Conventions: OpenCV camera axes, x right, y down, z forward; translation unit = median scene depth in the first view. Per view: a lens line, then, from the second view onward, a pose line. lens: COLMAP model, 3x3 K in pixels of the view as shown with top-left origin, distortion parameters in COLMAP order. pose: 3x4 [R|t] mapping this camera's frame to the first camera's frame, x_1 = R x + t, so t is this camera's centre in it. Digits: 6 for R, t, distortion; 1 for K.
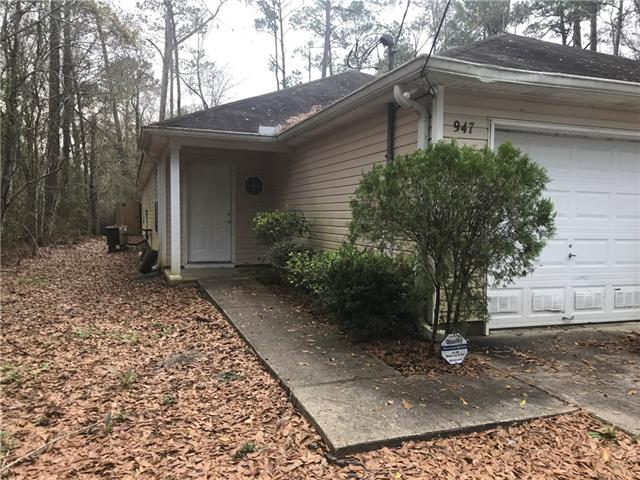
lens RADIAL K [[520.7, 0, 319.4], [0, 520.7, 241.6], [0, 0, 1]] dist [0.040759, -0.036378]
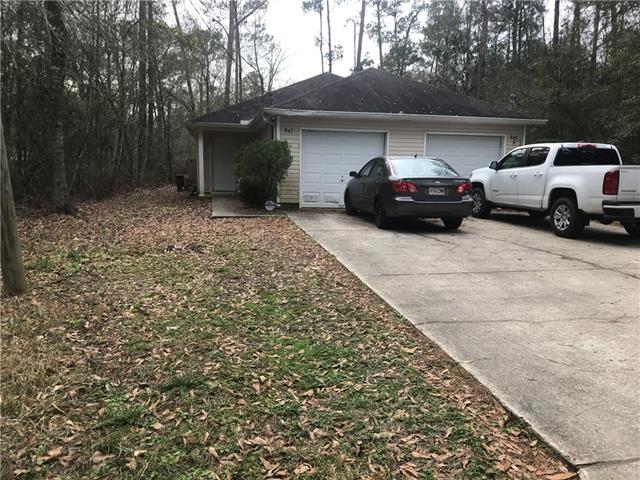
lens RADIAL K [[520.7, 0, 321.3], [0, 520.7, 238.9], [0, 0, 1]] dist [0.040759, -0.036378]
pose [[0.990531, 0.025437, -0.134912, 0.433598], [-0.015521, 0.997134, 0.074051, 0.074145], [0.136408, -0.071256, 0.988087, -0.896259]]
